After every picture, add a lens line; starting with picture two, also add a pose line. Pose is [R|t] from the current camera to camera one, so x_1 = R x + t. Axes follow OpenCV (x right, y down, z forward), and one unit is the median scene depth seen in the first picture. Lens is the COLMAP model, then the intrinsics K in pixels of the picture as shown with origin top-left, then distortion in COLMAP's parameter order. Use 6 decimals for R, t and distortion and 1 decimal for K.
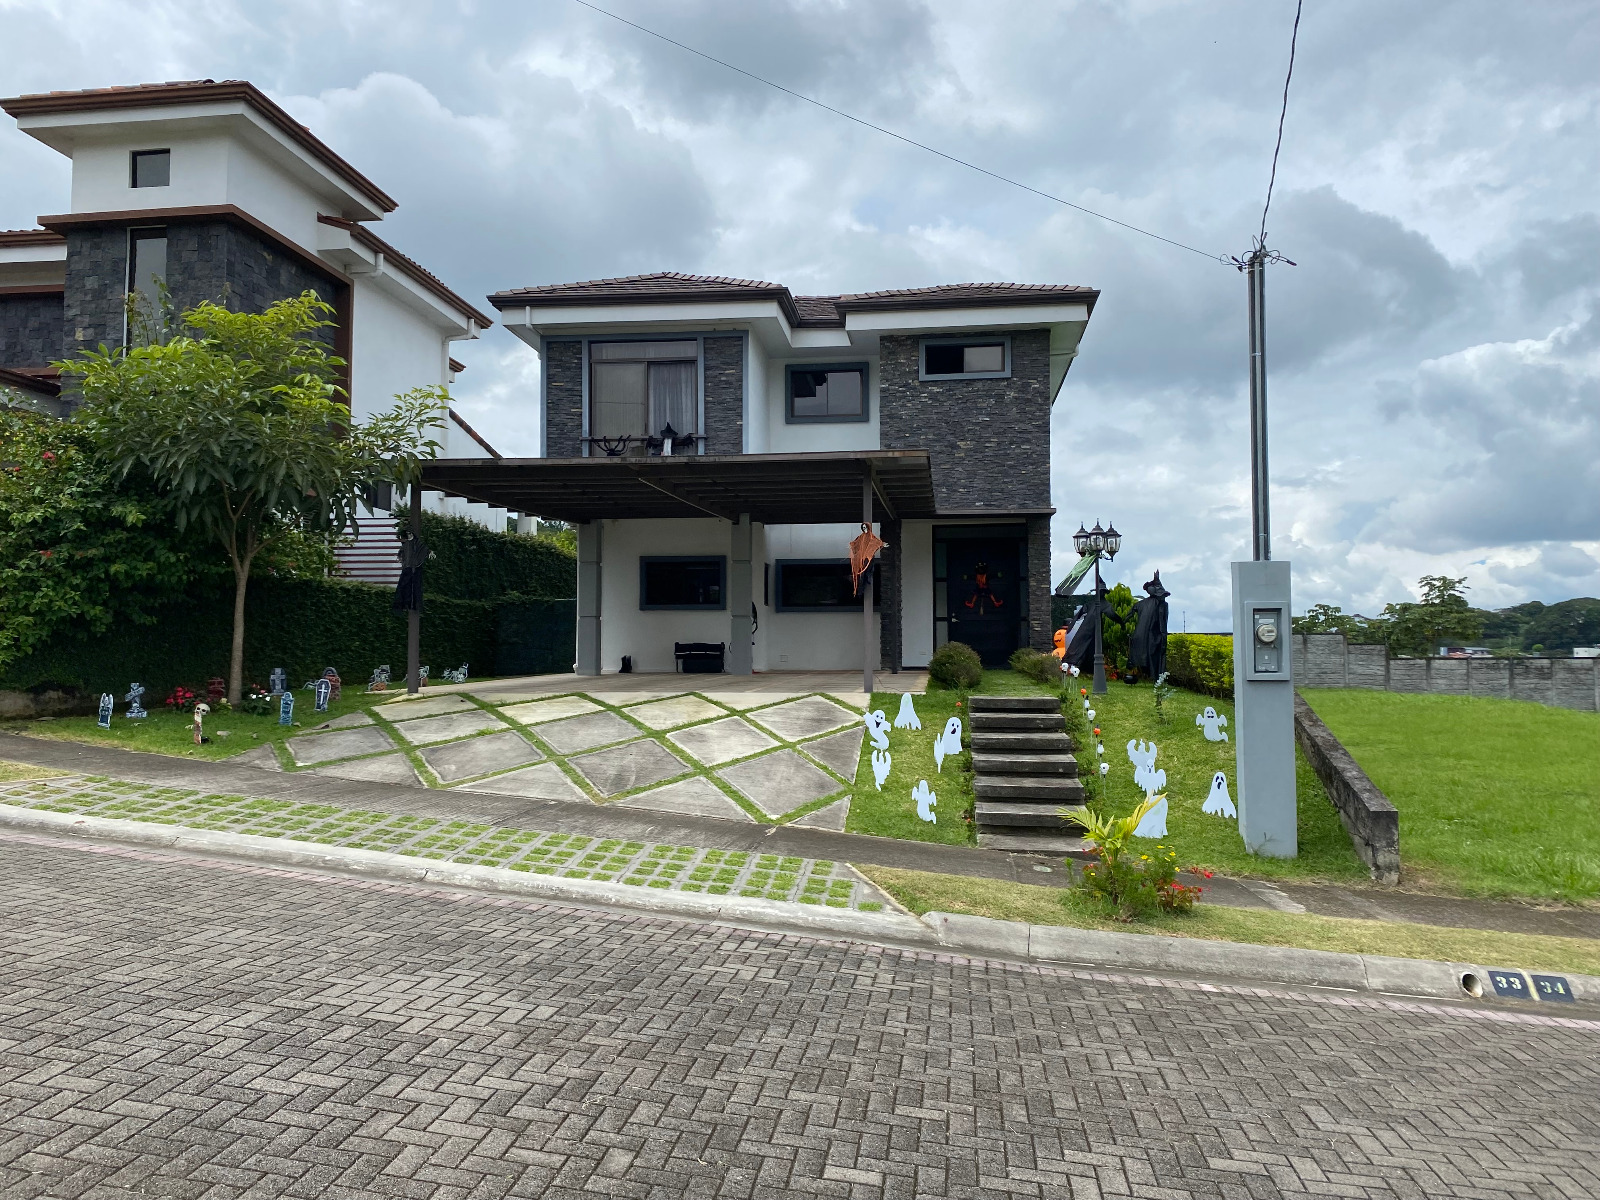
lens RADIAL K [[1261.5, 0, 800.0], [0, 1261.5, 600.0], [0, 0, 1]] dist [0.000641, -0.005335]
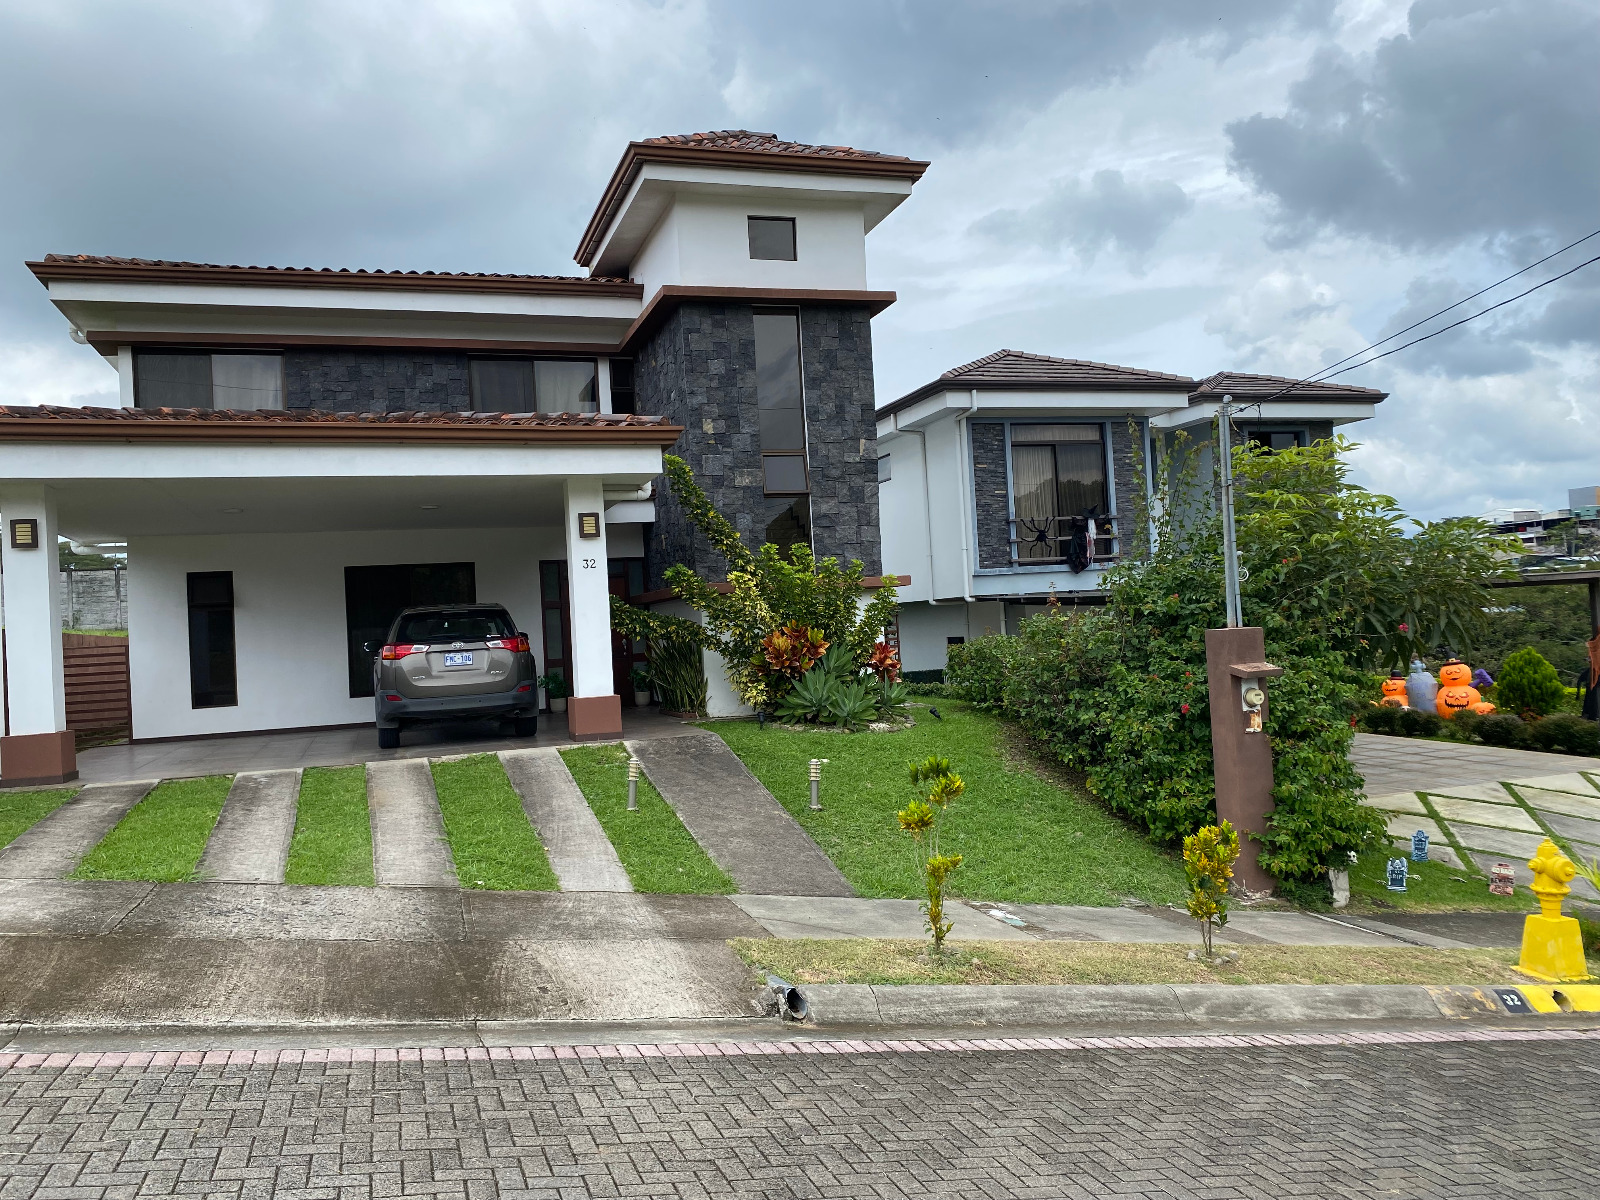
lens RADIAL K [[1261.5, 0, 800.0], [0, 1261.5, 600.0], [0, 0, 1]] dist [0.000641, -0.005335]
pose [[0.887619, -0.046389, 0.458235, -0.861904], [0.039742, 0.998918, 0.024142, -0.104362], [-0.458860, -0.003218, 0.888503, 0.194873]]
